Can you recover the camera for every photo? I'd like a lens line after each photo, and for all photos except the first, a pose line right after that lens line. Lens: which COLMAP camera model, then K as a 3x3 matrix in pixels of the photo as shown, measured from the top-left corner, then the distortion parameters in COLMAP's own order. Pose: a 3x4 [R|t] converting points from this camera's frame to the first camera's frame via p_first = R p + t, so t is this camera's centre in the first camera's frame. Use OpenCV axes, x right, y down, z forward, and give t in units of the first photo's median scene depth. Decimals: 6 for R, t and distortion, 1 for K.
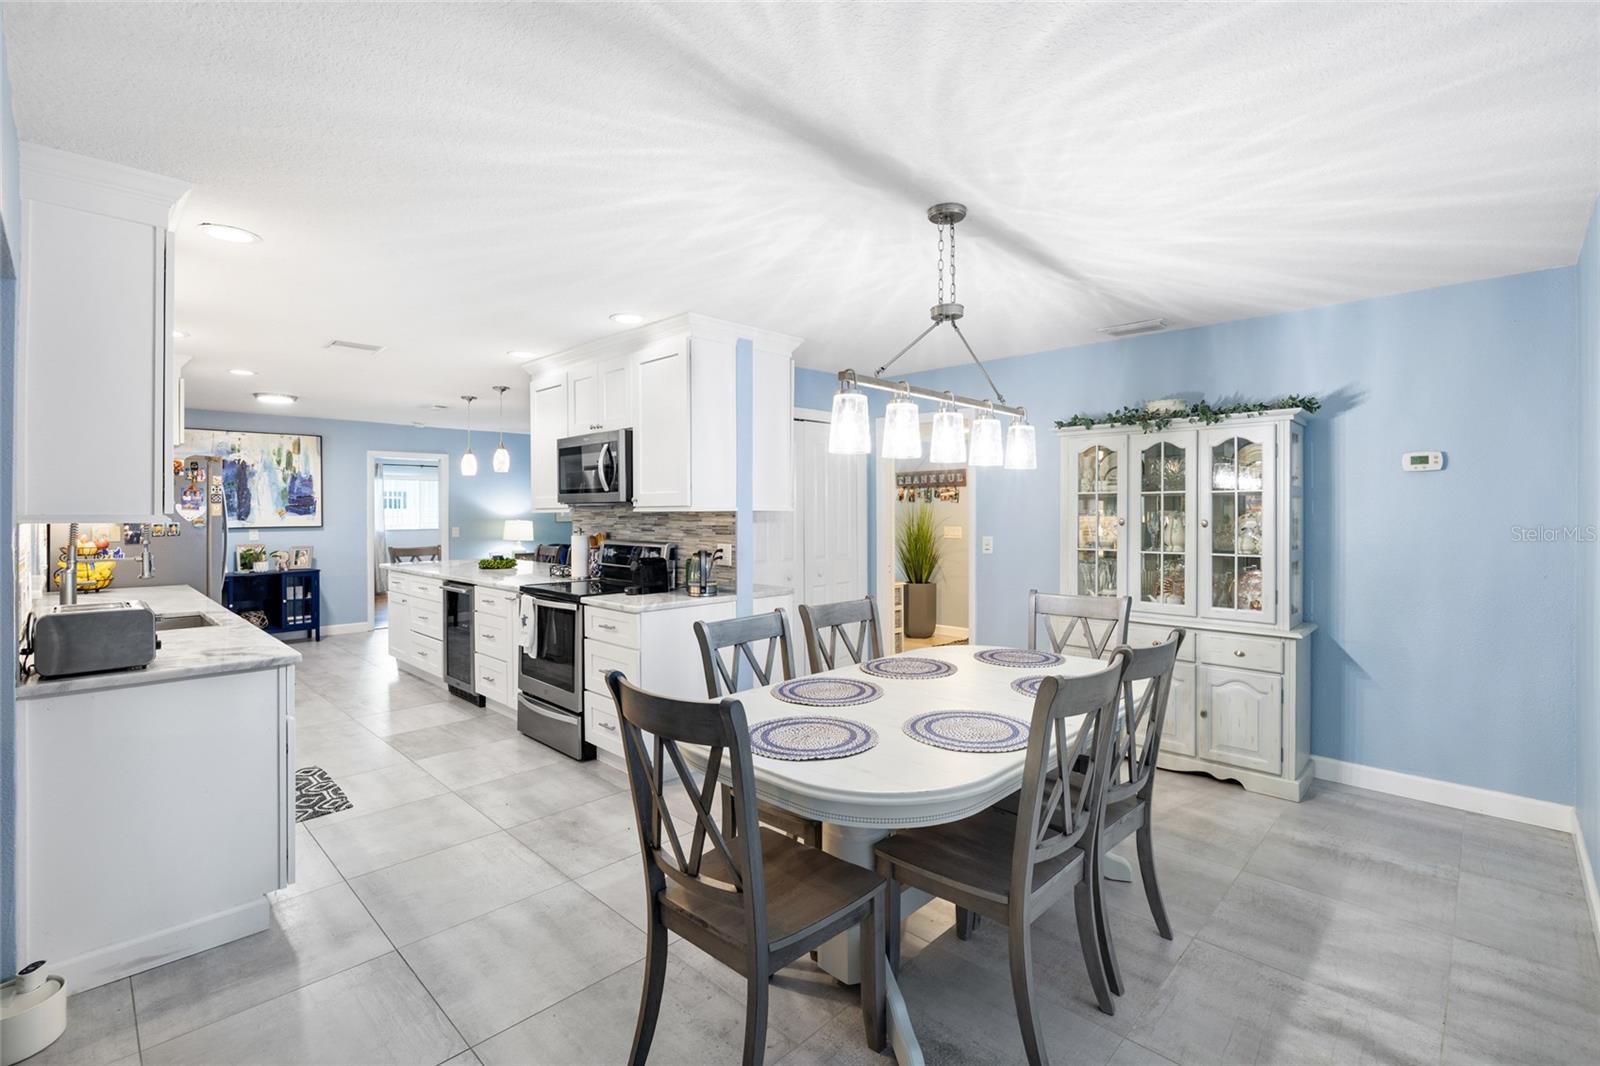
lens RADIAL K [[714.8, 0, 801.6], [0, 714.8, 515.2], [0, 0, 1]] dist [-0.004164, -0.000153]
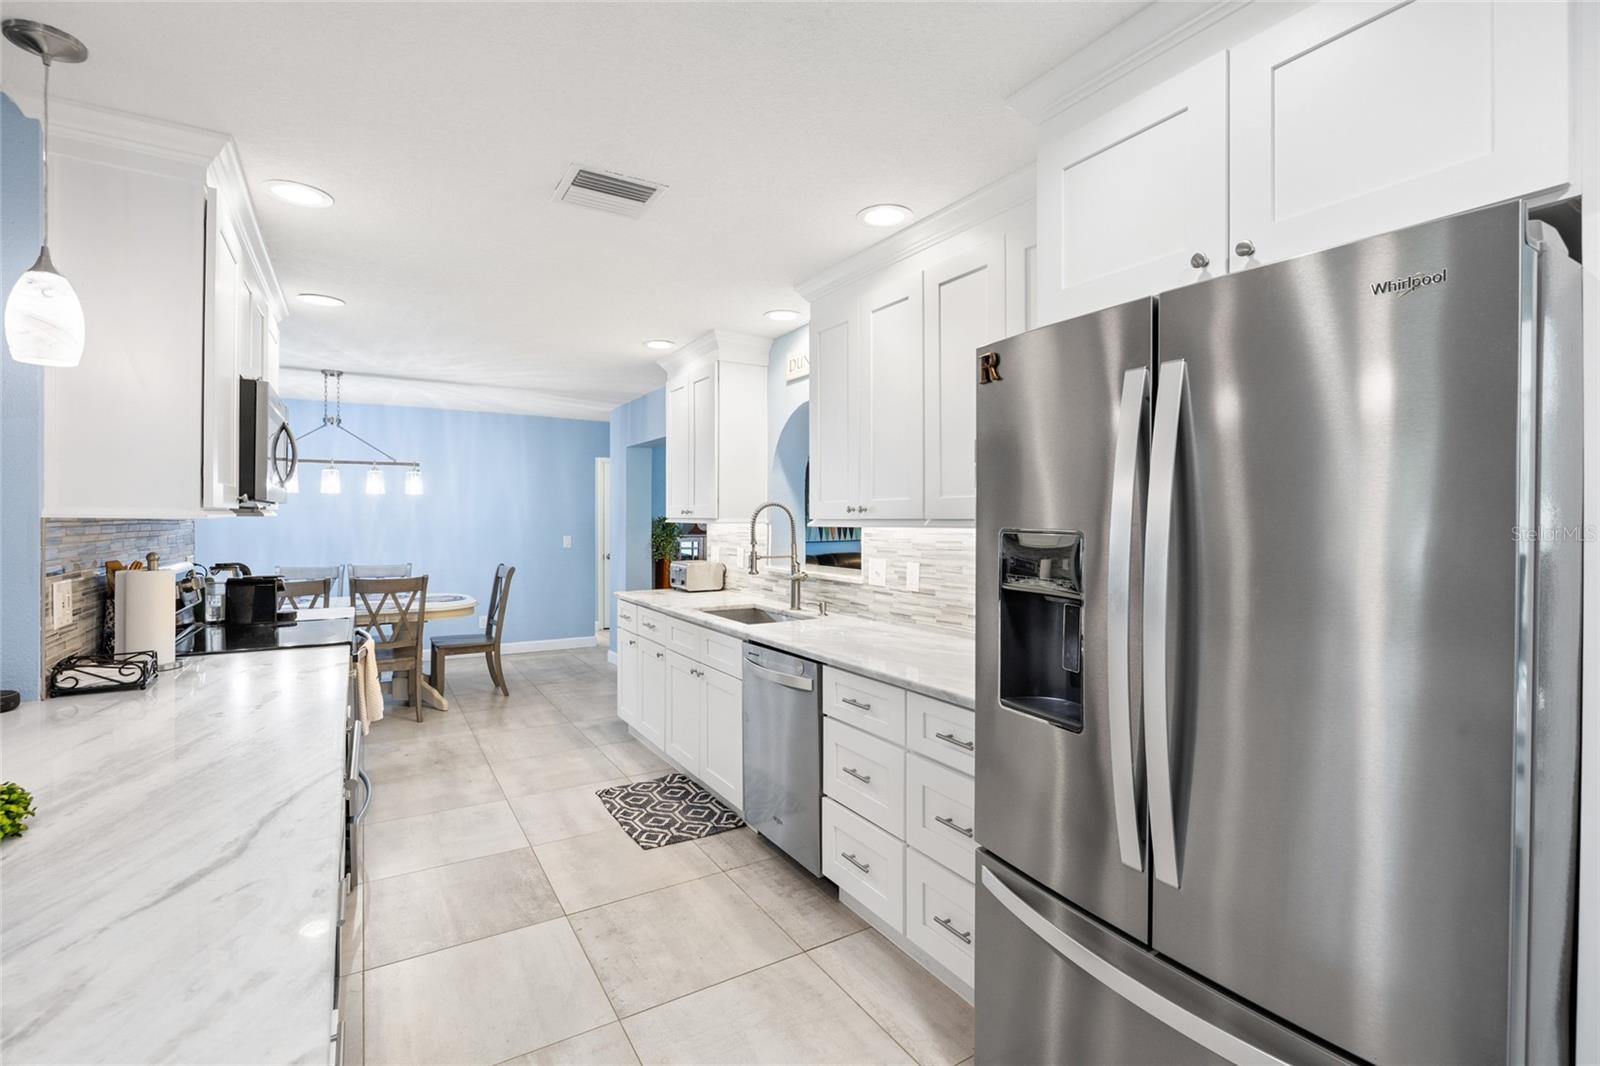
lens RADIAL K [[714.4, 0, 801.5], [0, 714.4, 518.7], [0, 0, 1]] dist [-0.006773, 0.000539]
pose [[-0.969835, -0.000754, 0.243763, -0.604179], [0.000522, 0.999987, 0.005167, -0.003773], [-0.243763, 0.005138, -0.969821, 0.995775]]
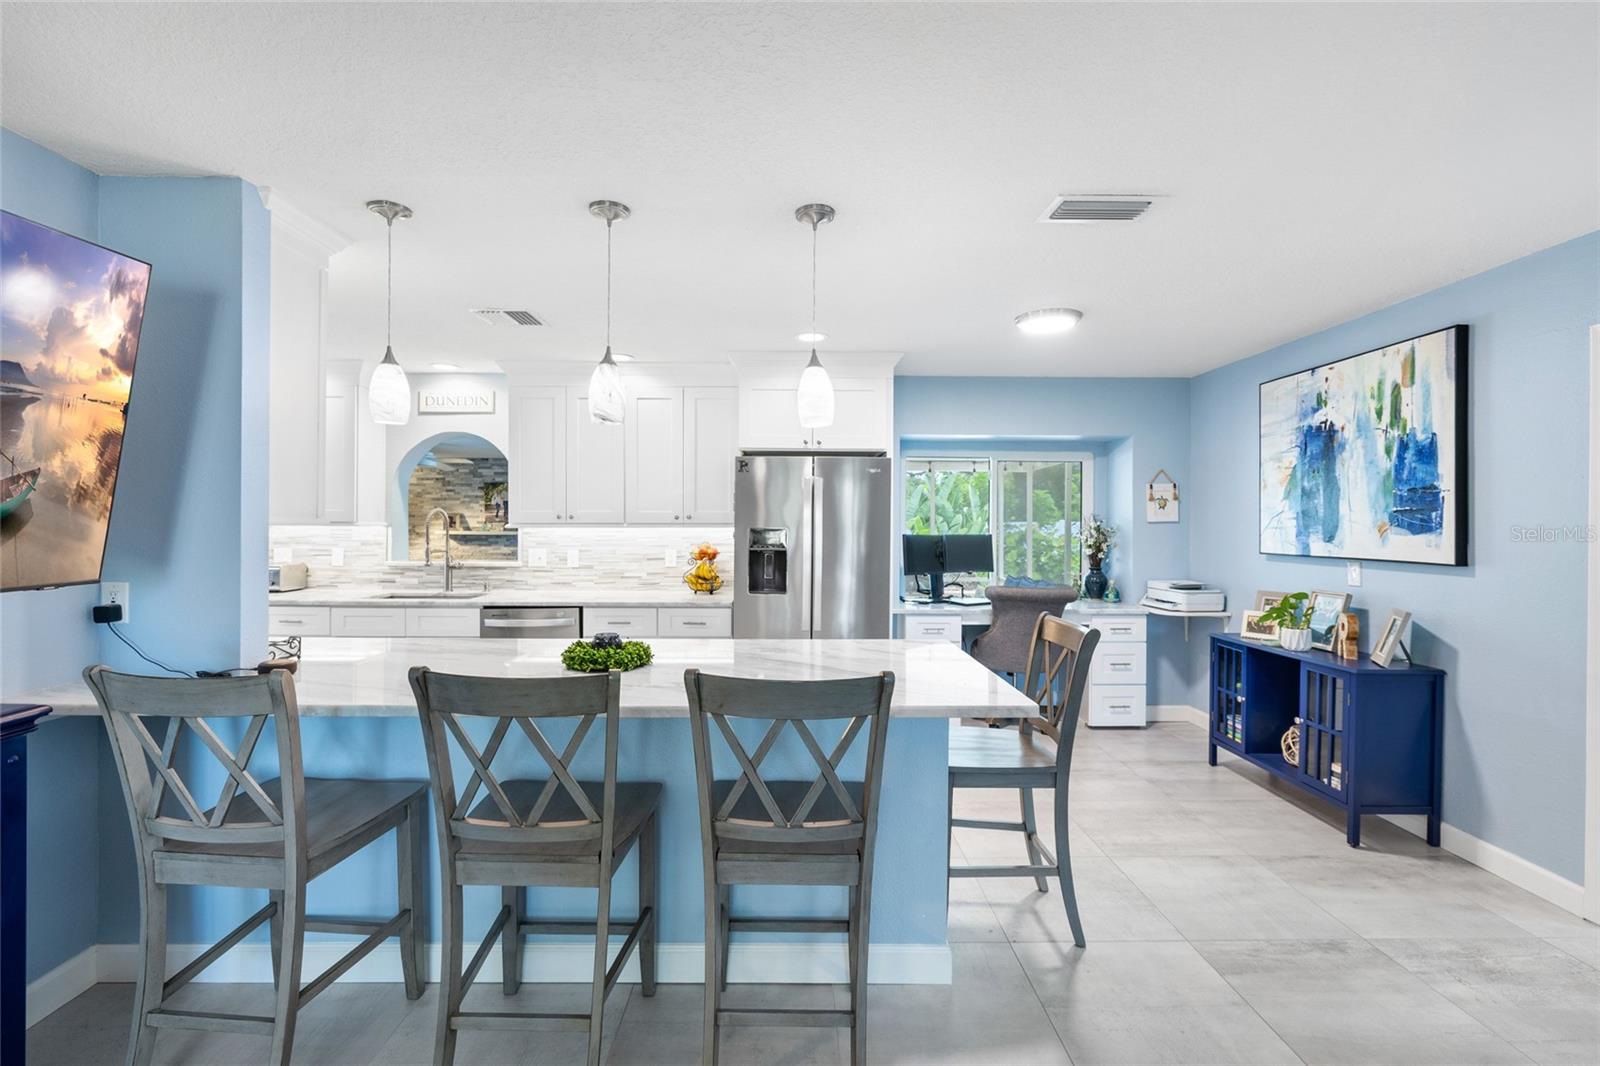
lens RADIAL K [[708.7, 0, 801.2], [0, 708.7, 523.6], [0, 0, 1]] dist [-0.009177, 0.000059]
pose [[-0.706099, 0.001128, -0.708113, -0.200007], [-0.007199, 0.999936, 0.008772, -0.008427], [0.708077, 0.011292, -0.706045, 1.224449]]
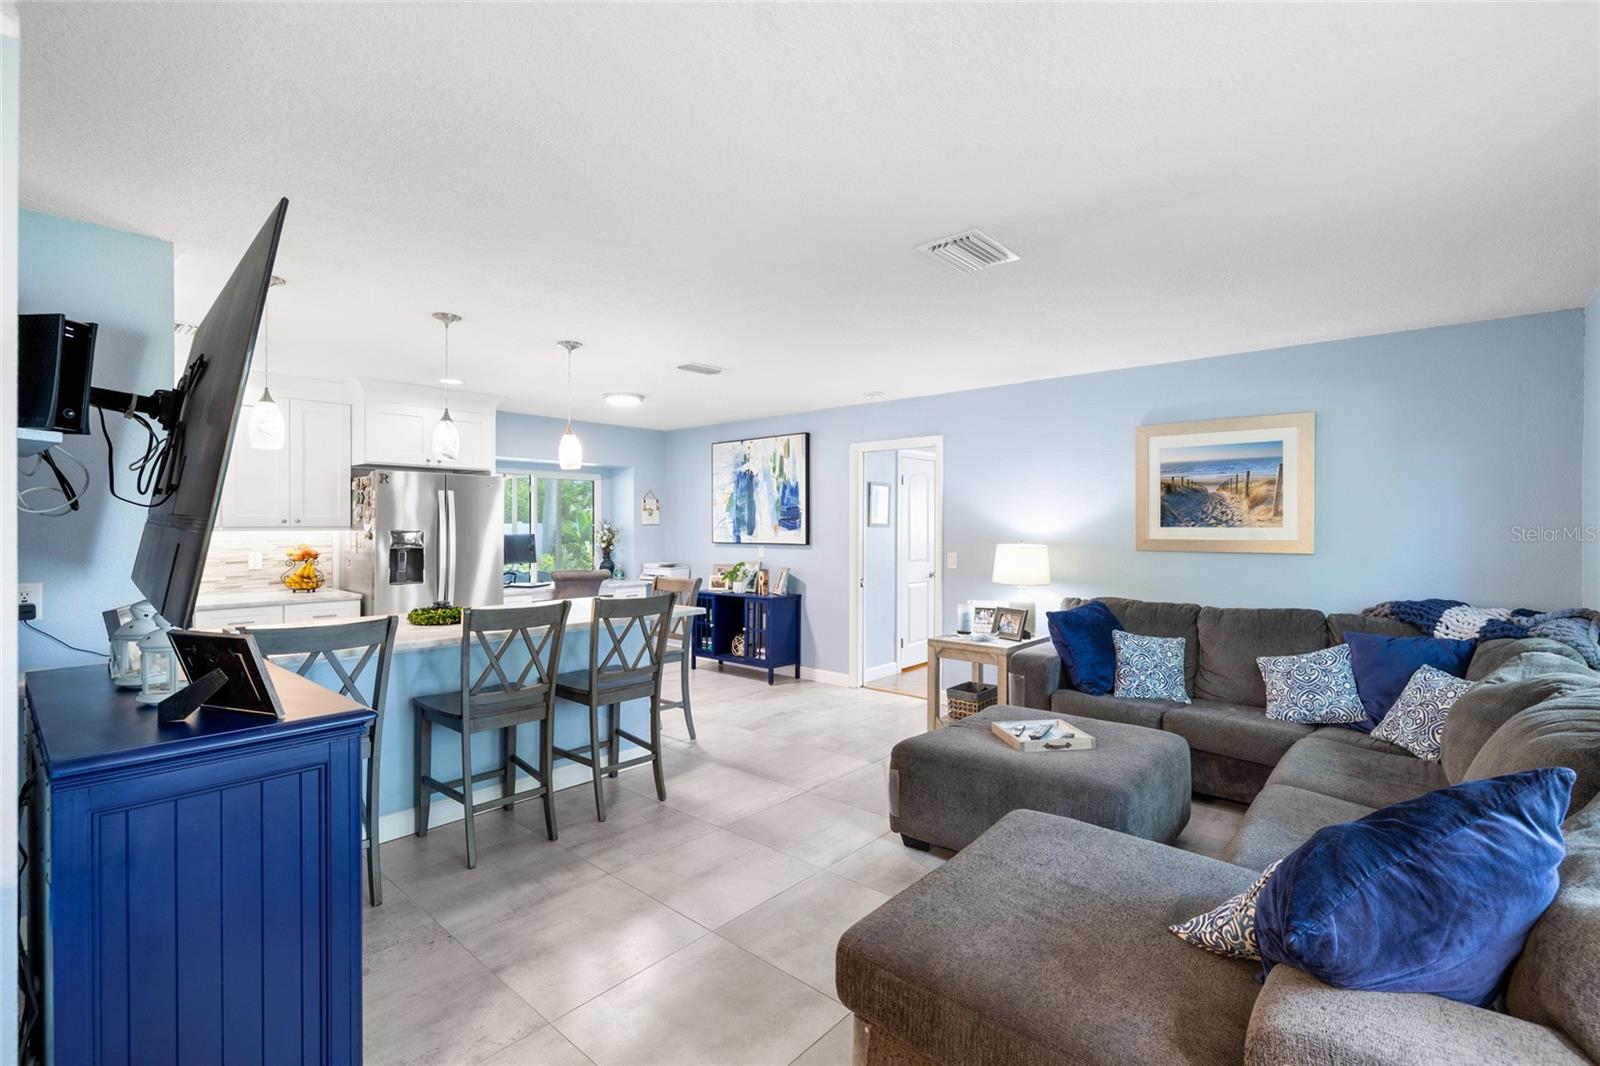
lens RADIAL K [[713.5, 0, 800.6], [0, 713.5, 527.6], [0, 0, 1]] dist [-0.006754, 0.000362]
pose [[0.056484, 0.006153, -0.998385, 0.163413], [-0.008381, 0.999949, 0.005688, -0.009411], [0.998368, 0.008047, 0.056533, 1.141467]]
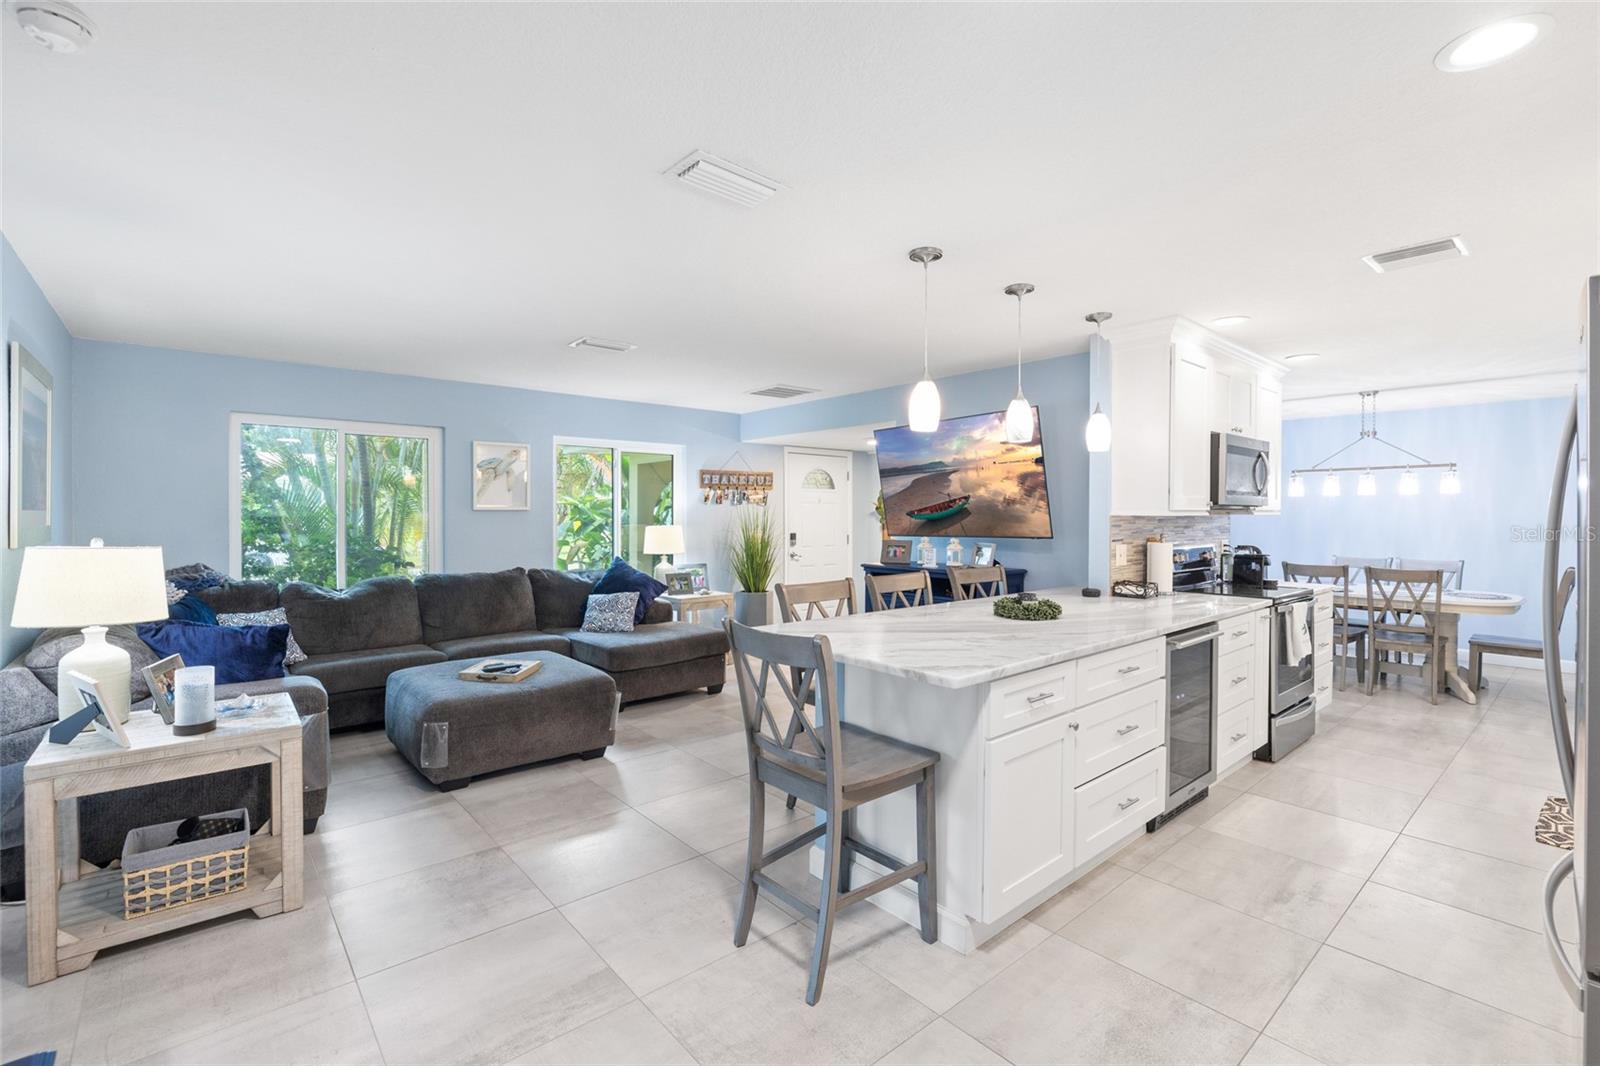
lens RADIAL K [[713.5, 0, 800.6], [0, 713.5, 527.6], [0, 0, 1]] dist [-0.006754, 0.000362]
pose [[0.085888, -0.014958, 0.996193, -0.888692], [0.004168, 0.999884, 0.014654, -0.002459], [-0.996296, 0.002893, 0.085940, 1.015920]]
